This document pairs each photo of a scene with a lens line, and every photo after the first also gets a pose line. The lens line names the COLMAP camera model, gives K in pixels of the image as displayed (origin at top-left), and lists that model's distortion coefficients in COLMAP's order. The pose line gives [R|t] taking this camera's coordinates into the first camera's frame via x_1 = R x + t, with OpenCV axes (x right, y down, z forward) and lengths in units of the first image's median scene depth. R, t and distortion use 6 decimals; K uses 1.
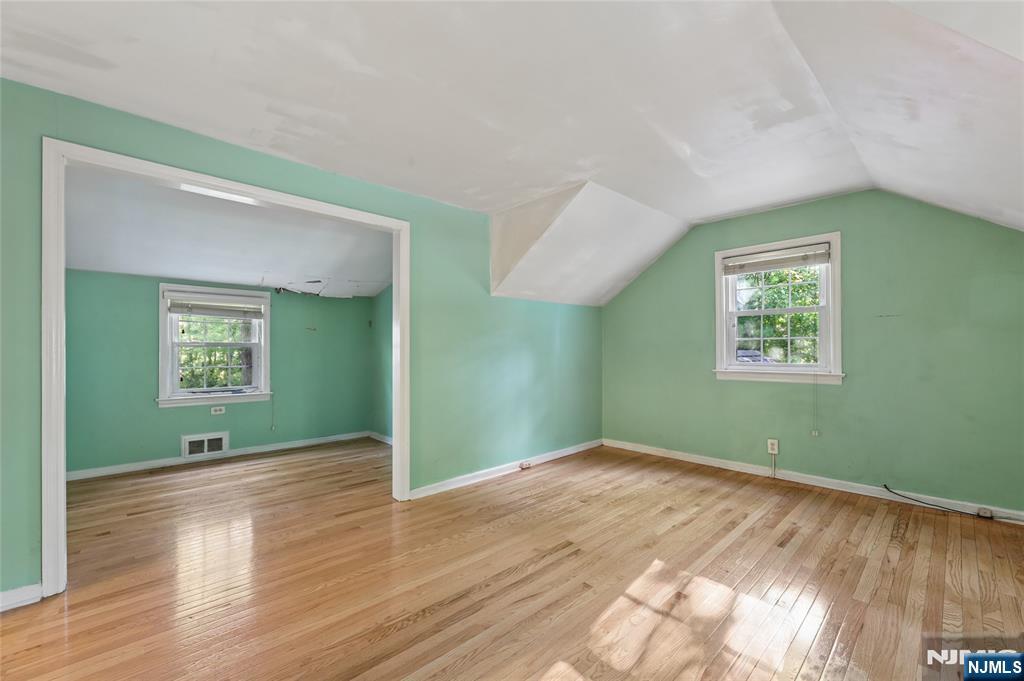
lens RADIAL K [[420.7, 0, 513.3], [0, 420.7, 347.6], [0, 0, 1]] dist [-0.000730, -0.000220]
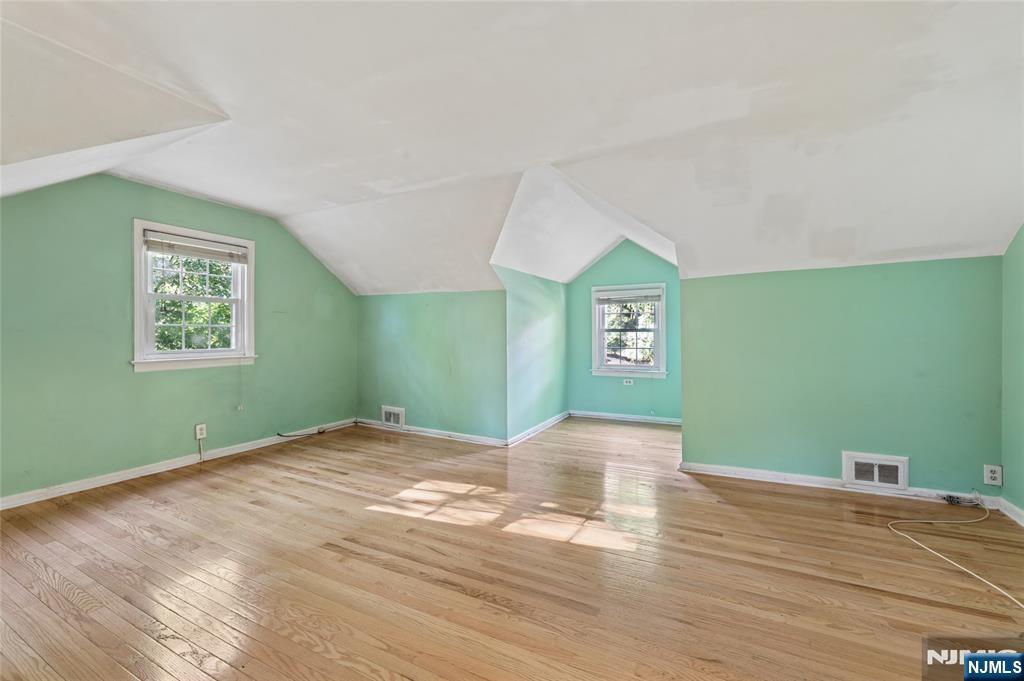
lens RADIAL K [[420.2, 0, 509.1], [0, 420.2, 335.4], [0, 0, 1]] dist [-0.000277, 0.000061]
pose [[-0.313145, -0.000240, 0.949705, -0.711933], [-0.001853, 0.999998, -0.000358, 0.001876], [-0.949704, -0.001872, -0.313145, 0.743849]]
